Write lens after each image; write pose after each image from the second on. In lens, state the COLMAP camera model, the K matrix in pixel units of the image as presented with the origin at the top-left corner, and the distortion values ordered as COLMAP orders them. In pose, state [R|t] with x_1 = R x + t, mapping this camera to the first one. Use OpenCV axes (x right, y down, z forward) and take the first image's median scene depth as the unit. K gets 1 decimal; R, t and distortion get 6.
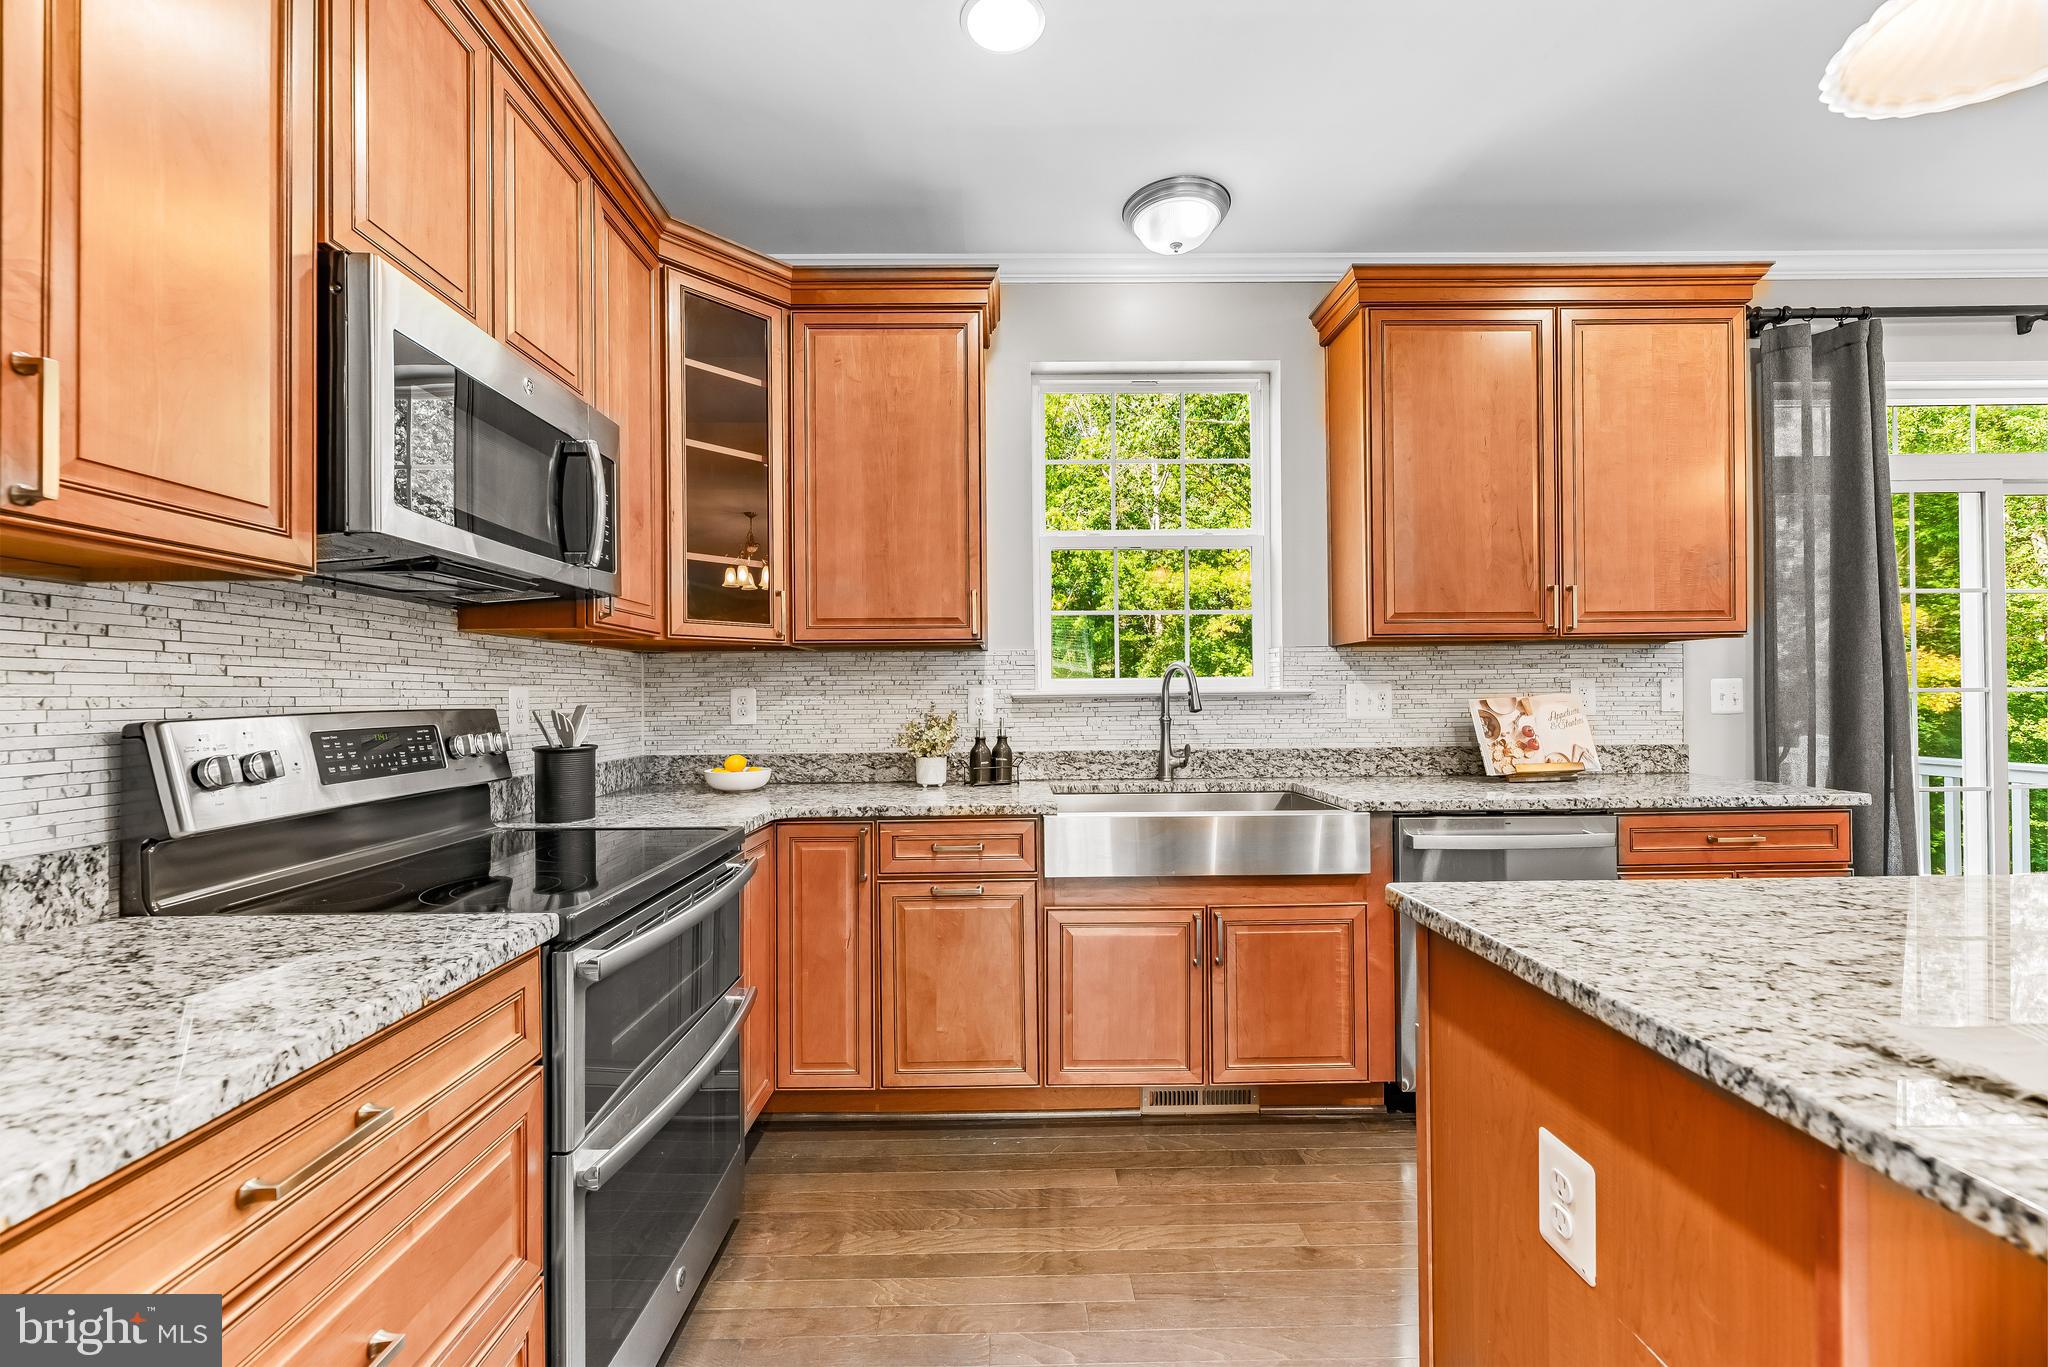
lens RADIAL K [[833.0, 0, 991.1], [0, 833.0, 684.4], [0, 0, 1]] dist [-0.001414, 0.000890]
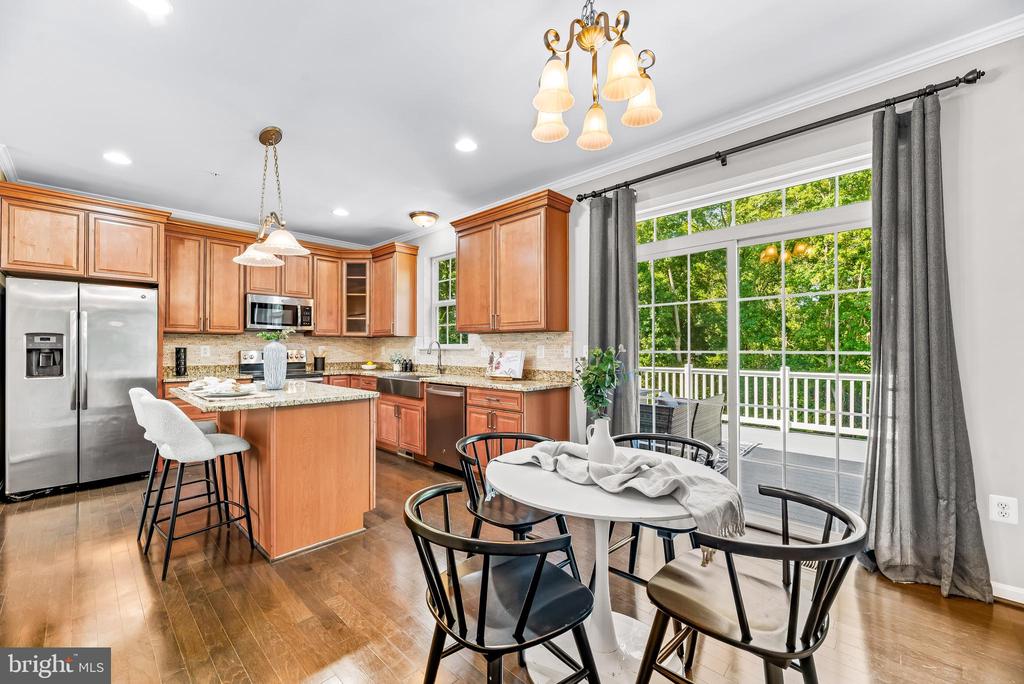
lens RADIAL K [[416.5, 0, 511.4], [0, 416.5, 346.0], [0, 0, 1]] dist [-0.001414, 0.000890]
pose [[0.708887, 0.007337, -0.705284, 1.708766], [0.000937, 0.999935, 0.011344, -0.021011], [0.705322, -0.008702, 0.708834, -0.024887]]
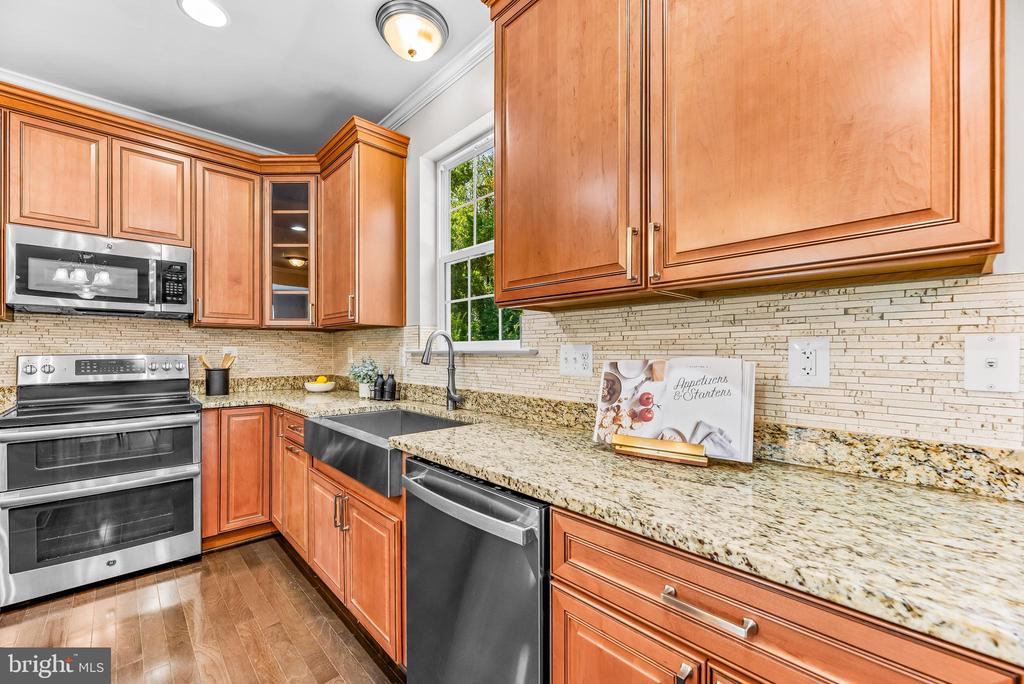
lens RADIAL K [[416.5, 0, 510.3], [0, 416.5, 350.4], [0, 0, 1]] dist [-0.001414, 0.000890]
pose [[0.673721, 0.008939, -0.738931, 0.862199], [0.002996, 0.999886, 0.014828, -0.001611], [0.738979, -0.012203, 0.673618, 0.594042]]
